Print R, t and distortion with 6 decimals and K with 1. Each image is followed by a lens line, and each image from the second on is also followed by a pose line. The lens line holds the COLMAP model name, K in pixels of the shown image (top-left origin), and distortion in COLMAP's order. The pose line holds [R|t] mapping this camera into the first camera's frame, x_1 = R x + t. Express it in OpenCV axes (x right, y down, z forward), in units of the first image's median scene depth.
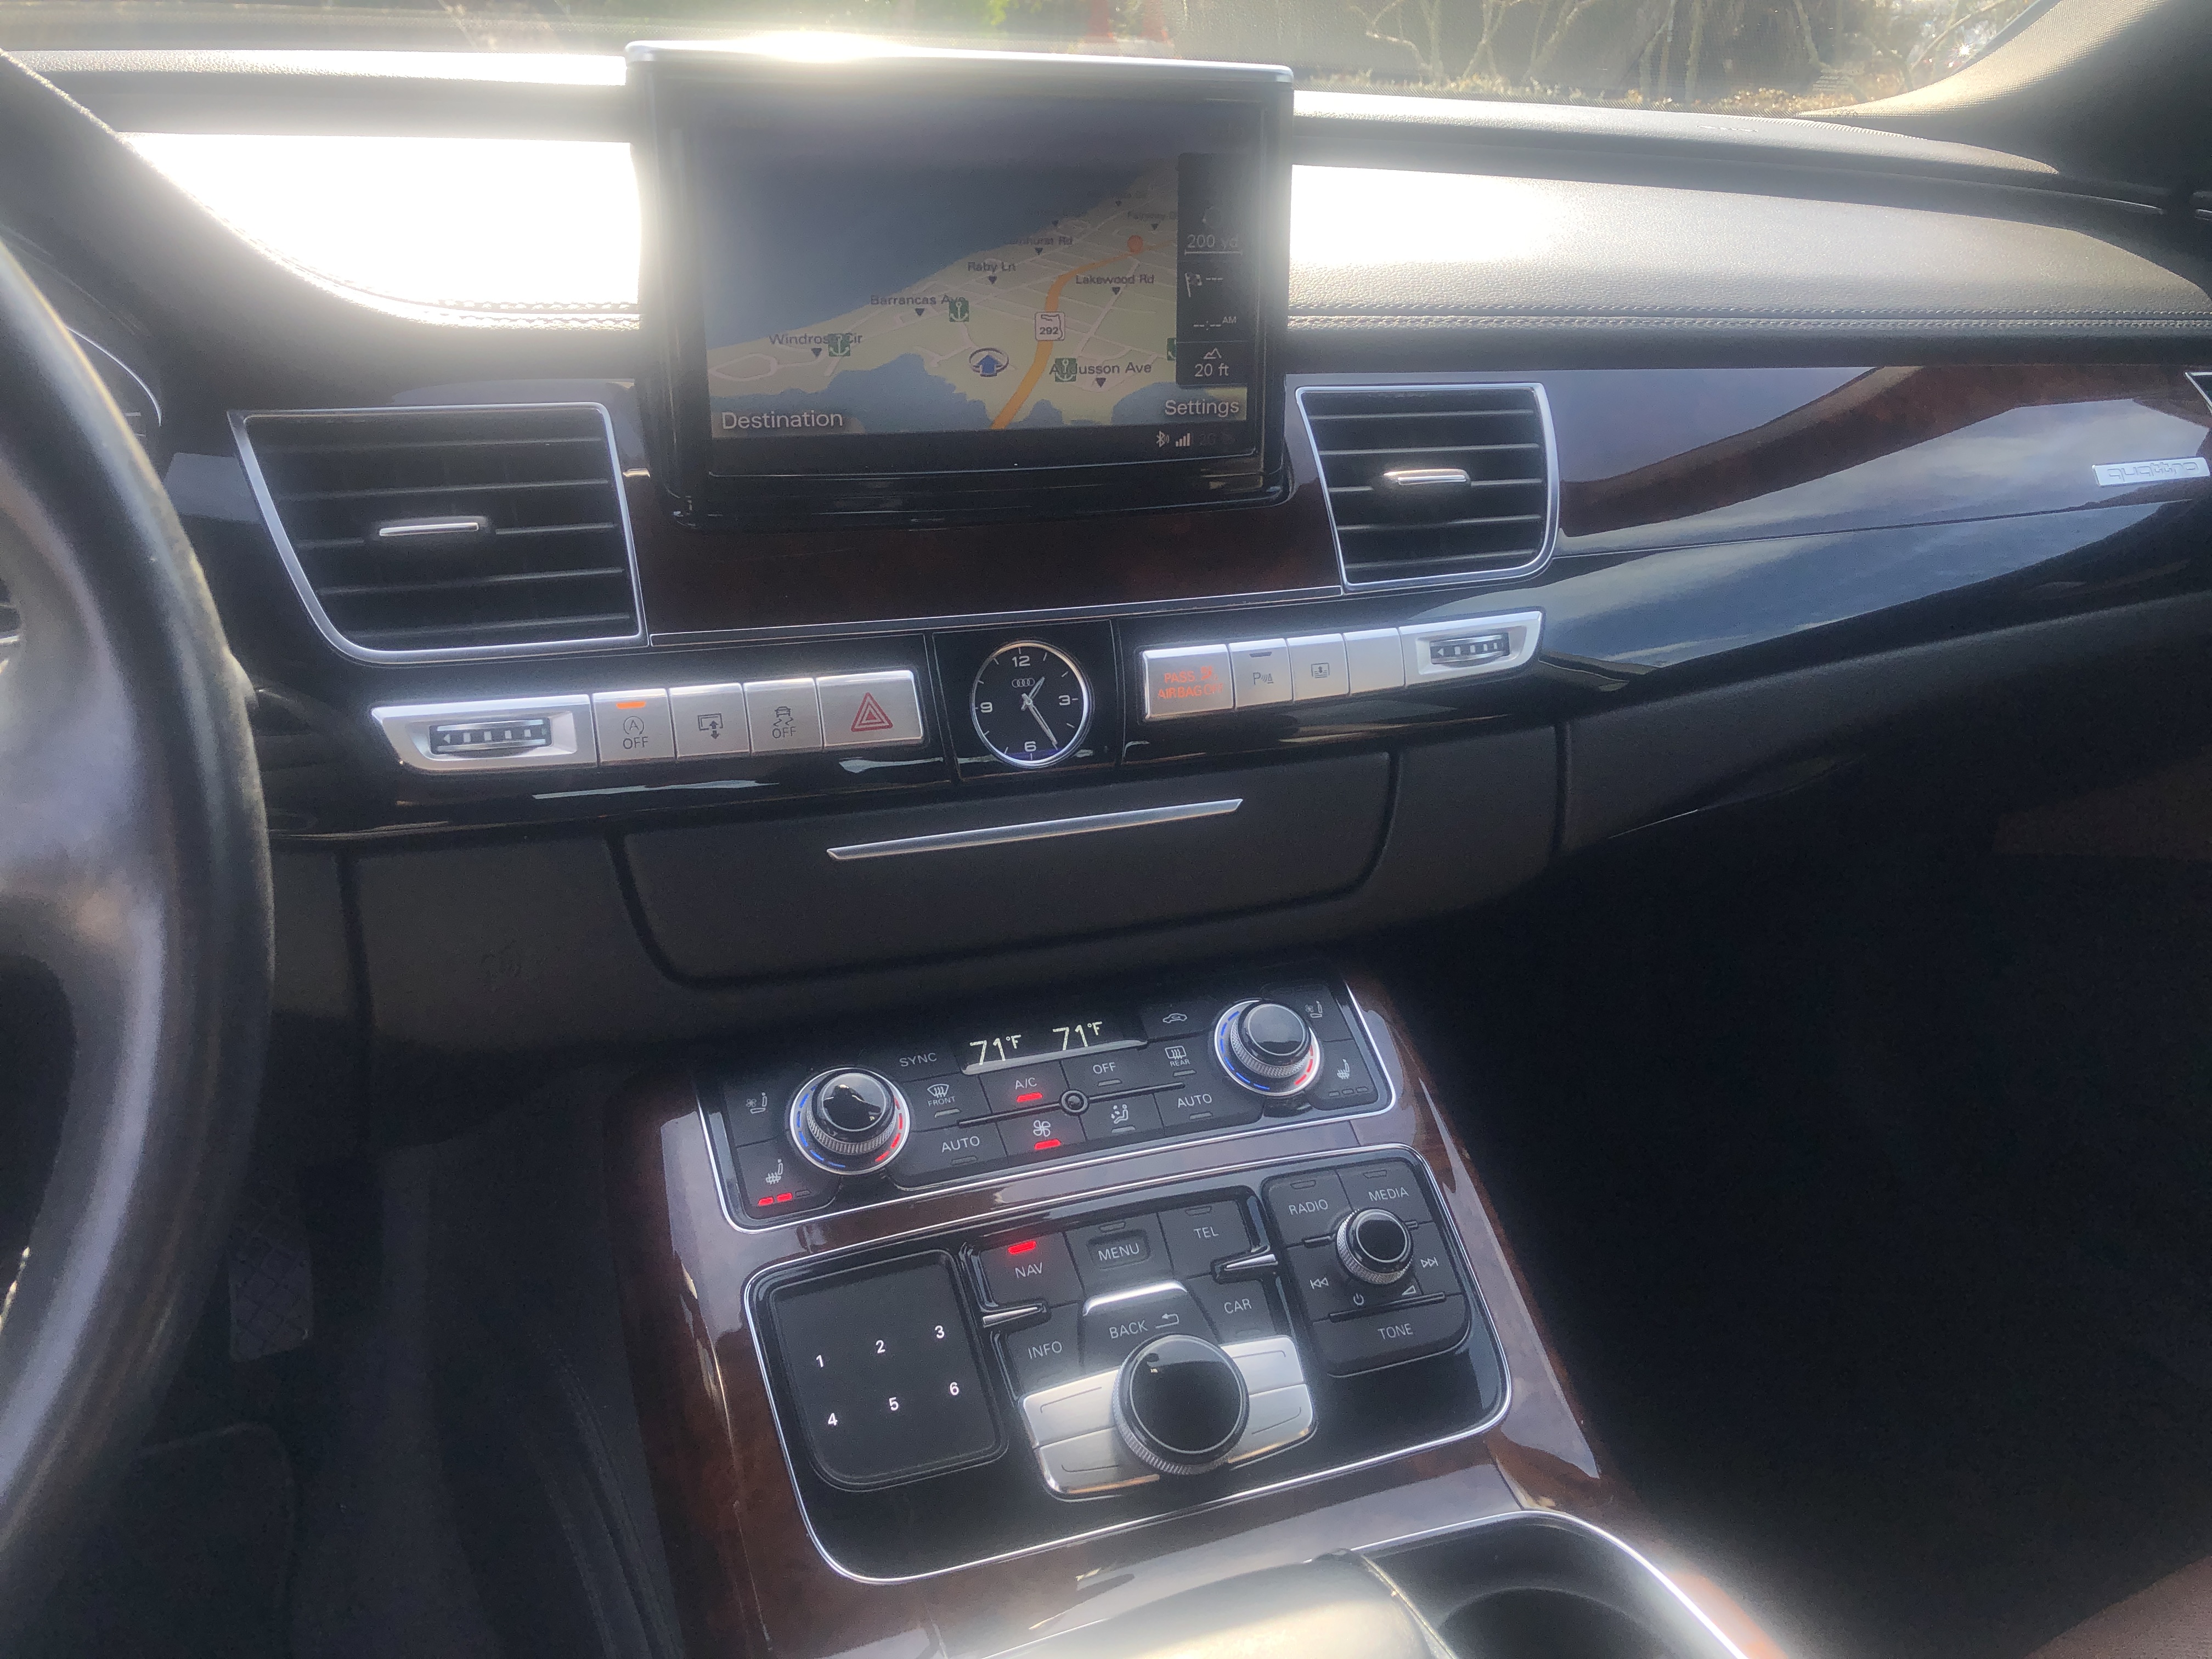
lens RADIAL K [[1792.6, 0, 1104.4], [0, 1792.6, 807.5], [0, 0, 1]] dist [0.108416, -0.237725]
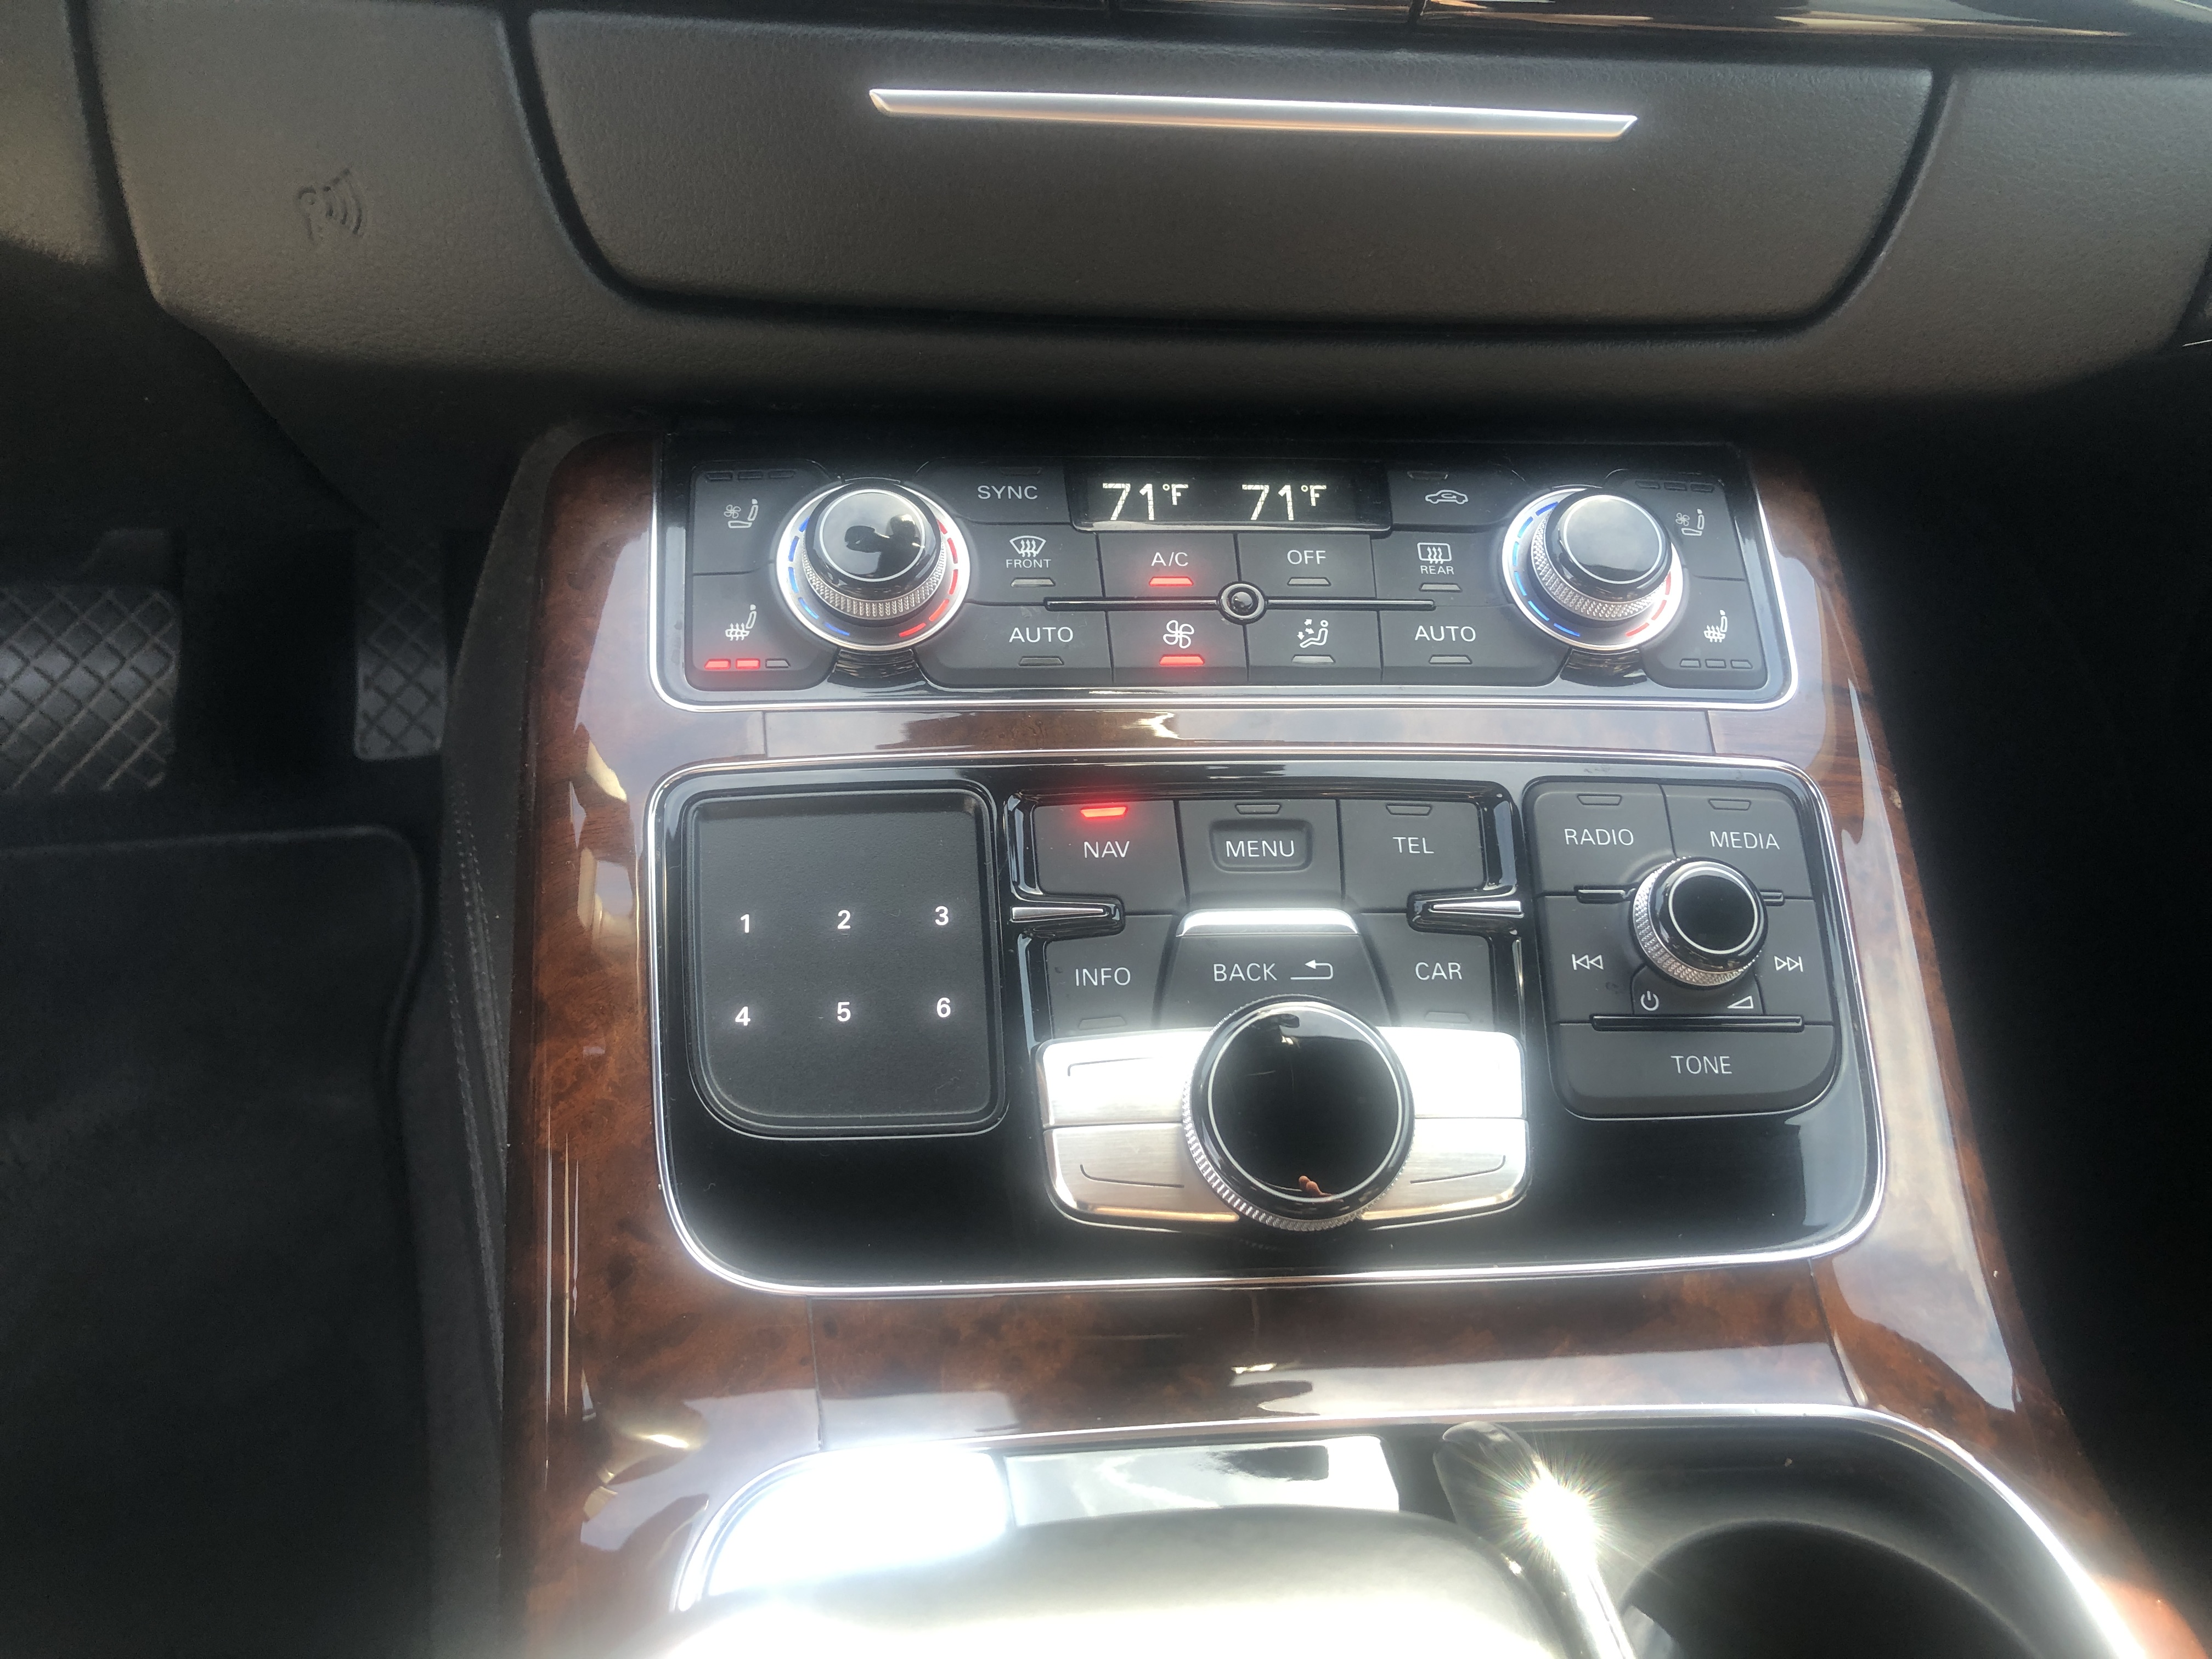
lens RADIAL K [[1792.6, 0, 1104.4], [0, 1792.6, 807.5], [0, 0, 1]] dist [0.108416, -0.237725]
pose [[0.962629, 0.185785, -0.197052, 0.073045], [-0.131264, 0.956492, 0.260562, 0.080294], [0.236887, -0.224959, 0.945134, 0.408894]]
